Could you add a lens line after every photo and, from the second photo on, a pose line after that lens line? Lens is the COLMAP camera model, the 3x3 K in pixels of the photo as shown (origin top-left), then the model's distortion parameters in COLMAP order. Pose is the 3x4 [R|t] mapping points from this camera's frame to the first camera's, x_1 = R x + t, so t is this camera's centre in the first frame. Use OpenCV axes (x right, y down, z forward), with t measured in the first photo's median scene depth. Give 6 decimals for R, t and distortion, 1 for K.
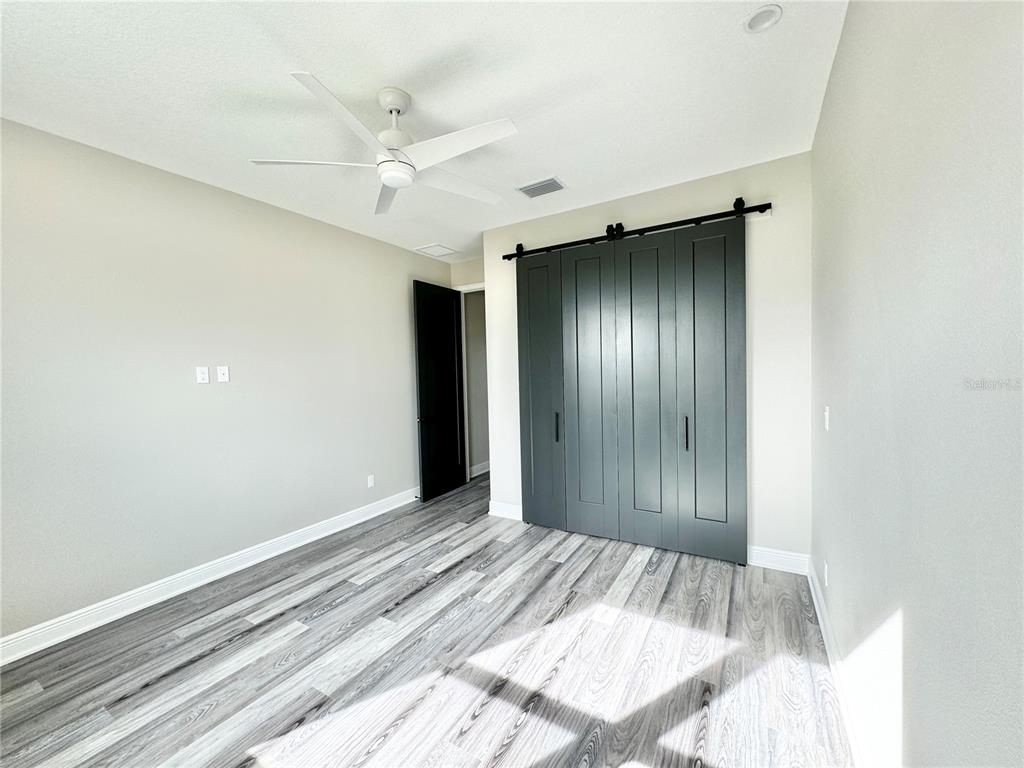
lens RADIAL K [[405.7, 0, 512.0], [0, 405.7, 384.0], [0, 0, 1]] dist [-0.002132, -0.000381]
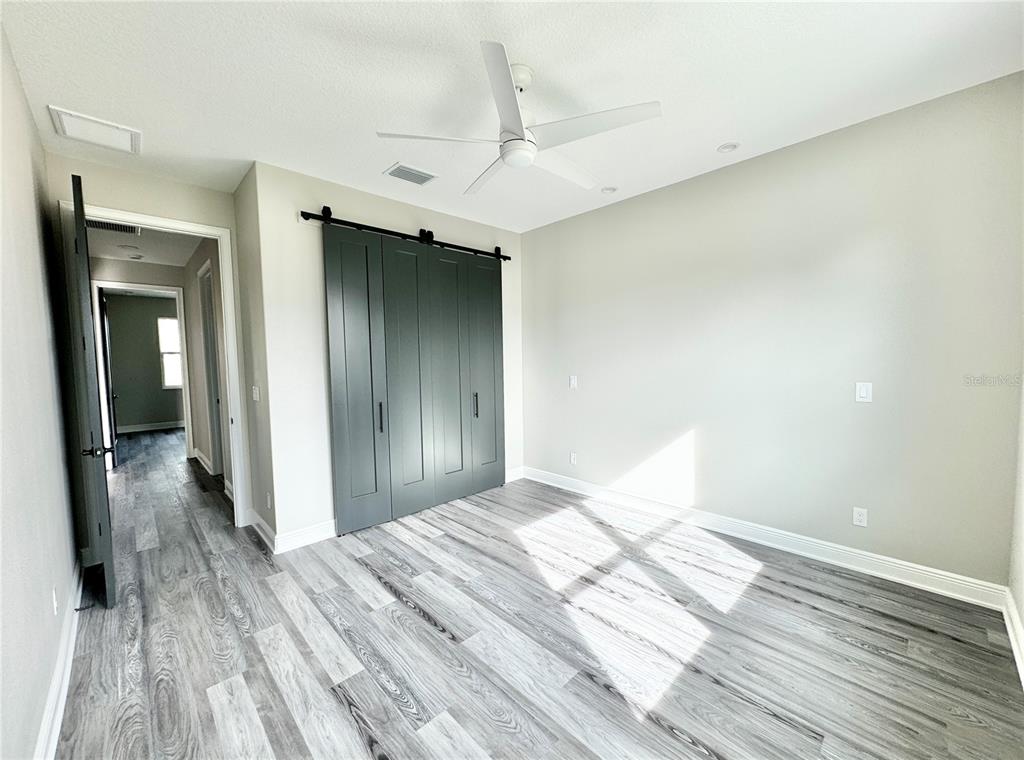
lens RADIAL K [[407.4, 0, 512.0], [0, 407.4, 380.0], [0, 0, 1]] dist [0.001470, 0.000154]
pose [[0.263918, -0.036883, 0.963840, -0.868967], [0.040957, 0.998796, 0.027006, 0.005530], [-0.963675, 0.032349, 0.265111, 0.518887]]
